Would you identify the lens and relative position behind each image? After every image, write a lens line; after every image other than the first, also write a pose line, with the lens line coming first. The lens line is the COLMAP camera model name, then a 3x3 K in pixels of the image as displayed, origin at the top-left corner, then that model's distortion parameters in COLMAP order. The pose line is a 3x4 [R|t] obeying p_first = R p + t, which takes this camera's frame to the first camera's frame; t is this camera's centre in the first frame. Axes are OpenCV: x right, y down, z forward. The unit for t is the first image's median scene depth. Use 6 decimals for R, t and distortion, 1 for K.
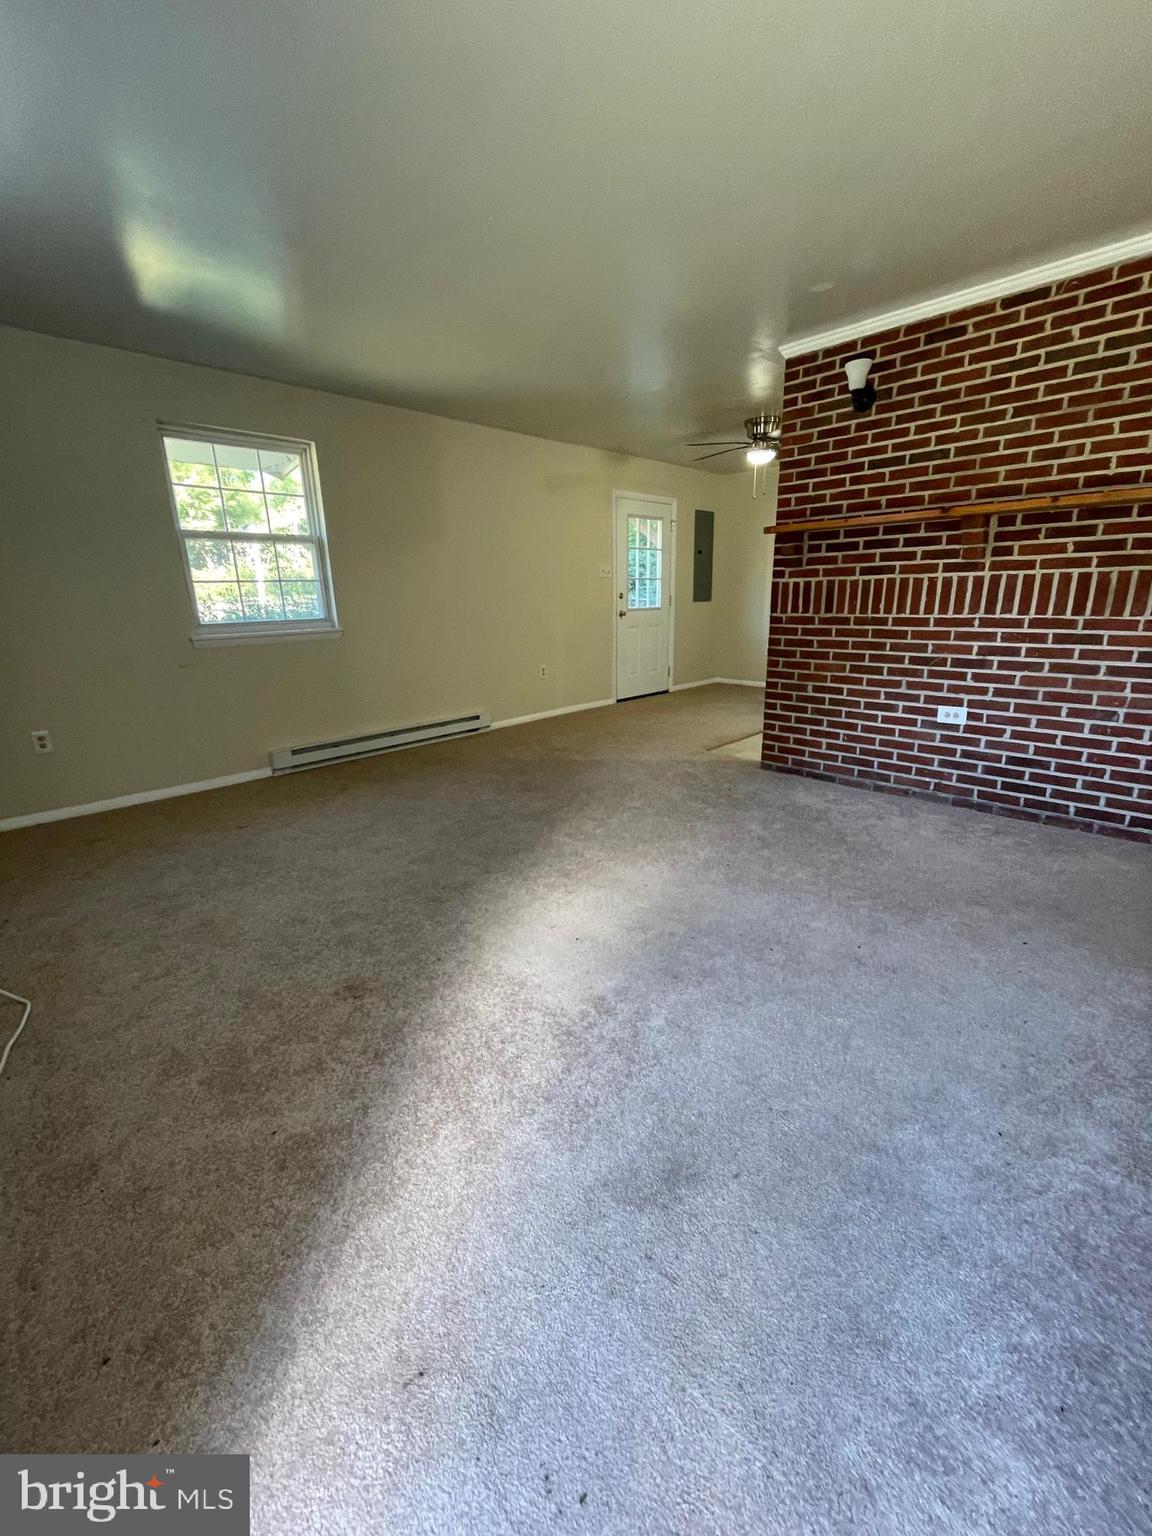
lens RADIAL K [[617.3, 0, 581.2], [0, 617.3, 764.0], [0, 0, 1]] dist [-0.003608, 0.000106]
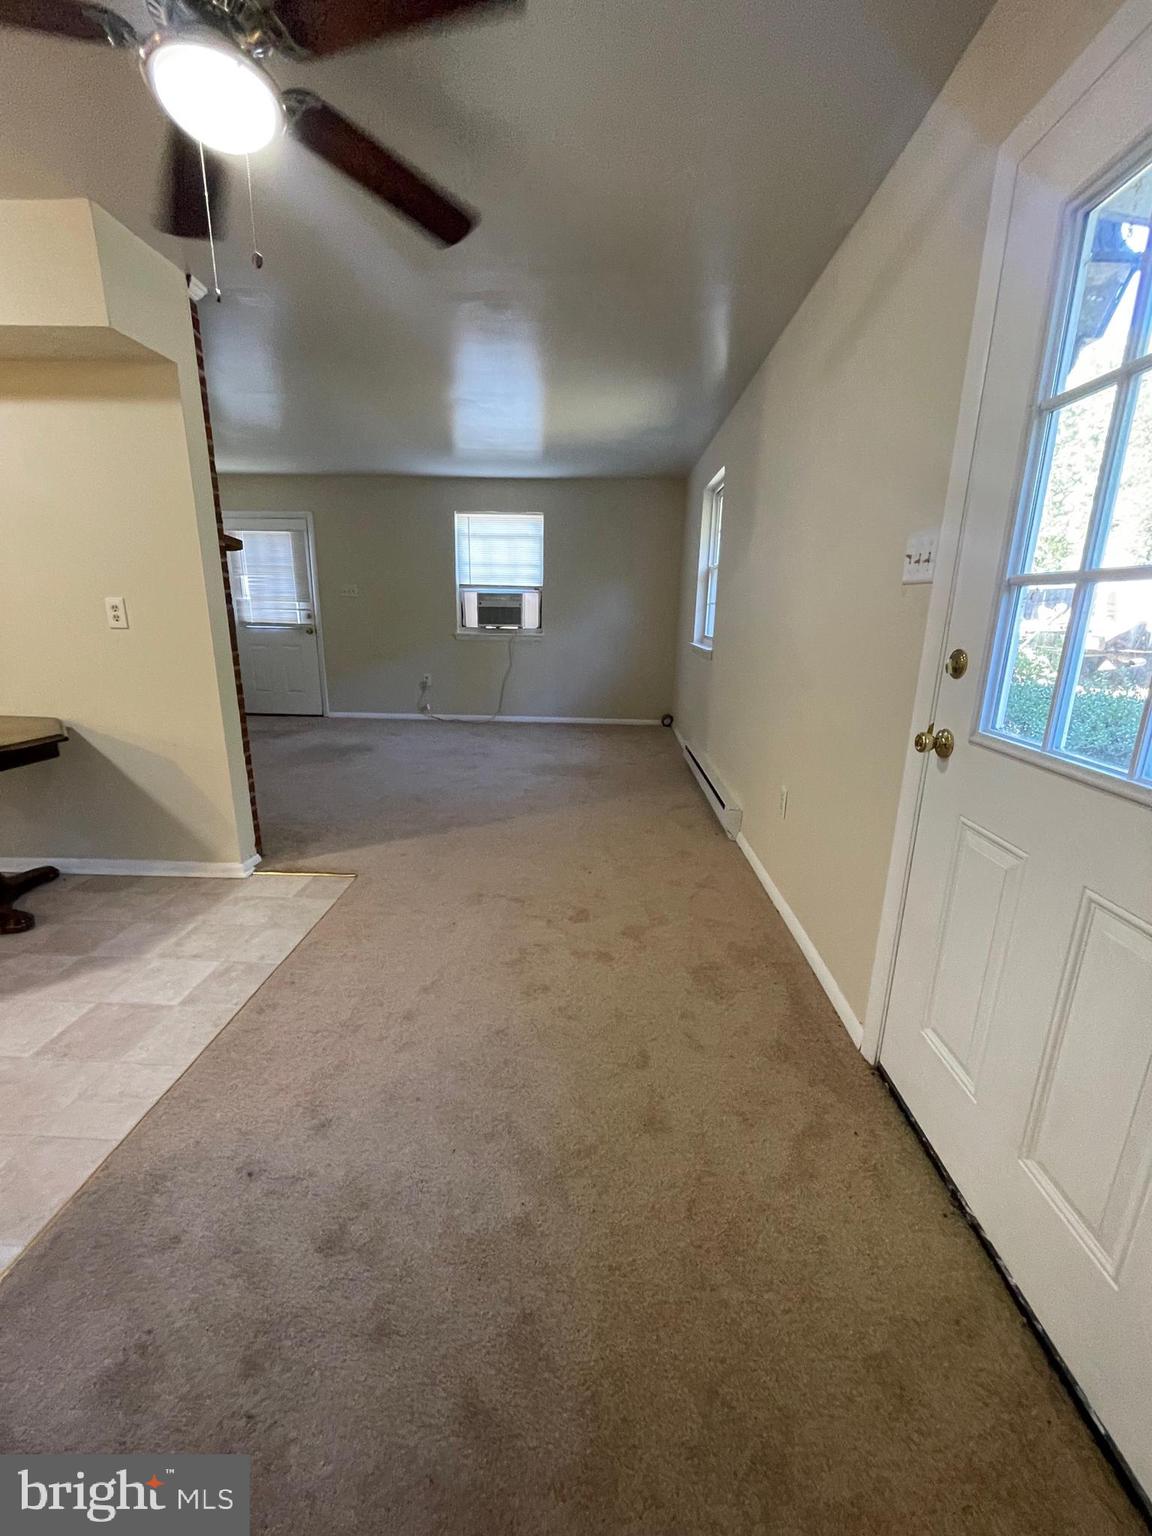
lens RADIAL K [[617.3, 0, 581.2], [0, 617.3, 764.0], [0, 0, 1]] dist [-0.003608, 0.000106]
pose [[-0.737451, 0.174499, -0.652469, 0.435959], [-0.180141, 0.880234, 0.439018, -0.445555], [0.650934, 0.441291, -0.617695, 1.516613]]
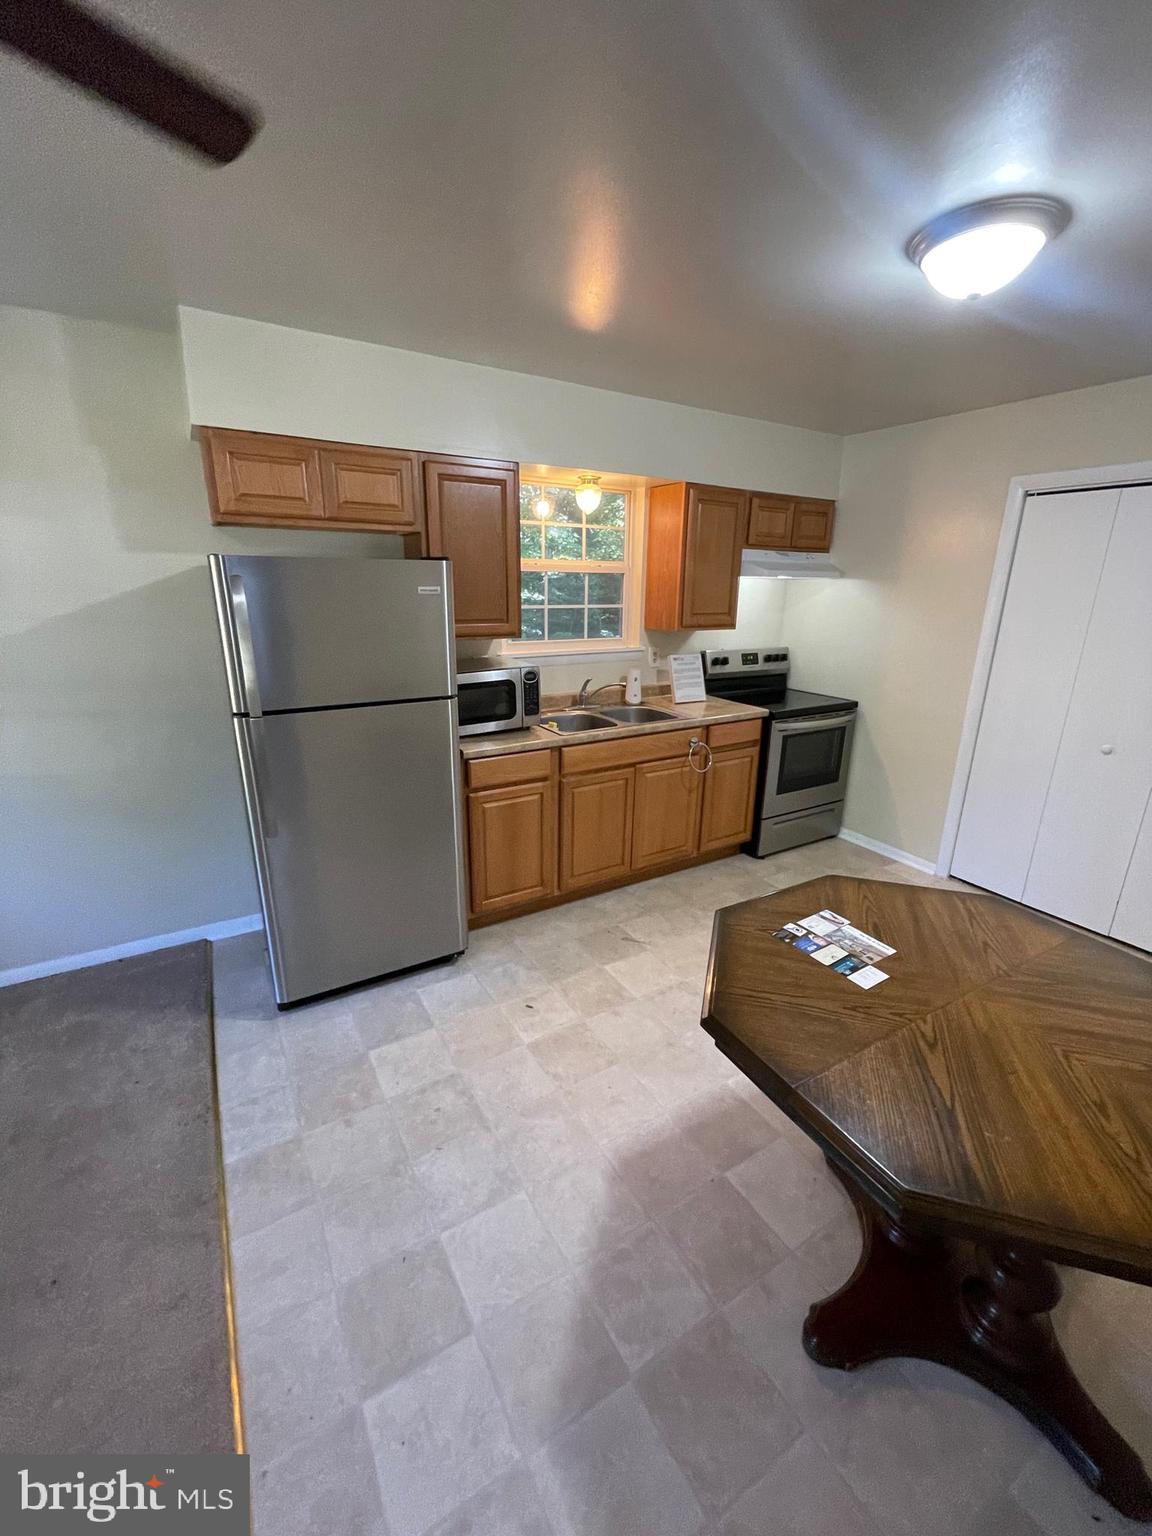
lens RADIAL K [[617.3, 0, 581.2], [0, 617.3, 764.0], [0, 0, 1]] dist [-0.003608, 0.000106]
pose [[0.240912, -0.252468, 0.937135, 0.228187], [0.238369, 0.951390, 0.195030, -0.365392], [-0.940820, 0.176399, 0.289382, 0.913004]]
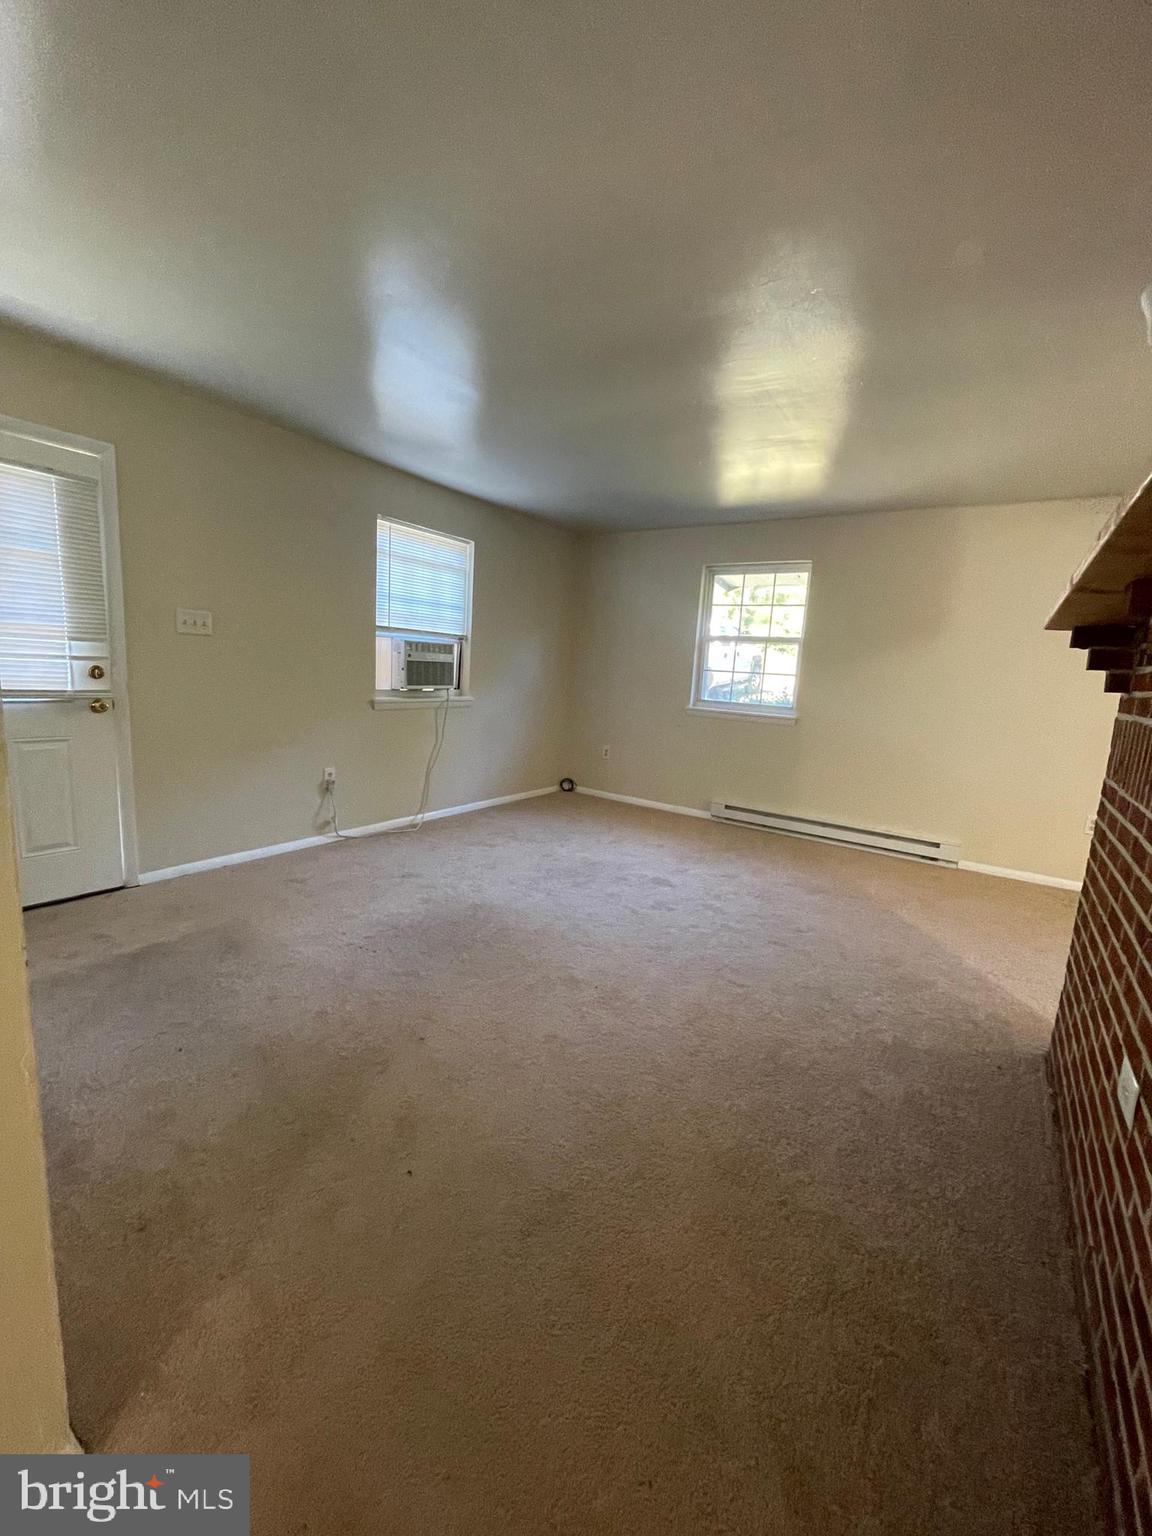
lens RADIAL K [[617.3, 0, 581.2], [0, 617.3, 764.0], [0, 0, 1]] dist [-0.003608, 0.000106]
pose [[0.178077, 0.188951, -0.965705, 0.627369], [-0.321133, 0.938818, 0.124473, -0.152345], [0.930141, 0.287954, 0.227860, 0.401902]]
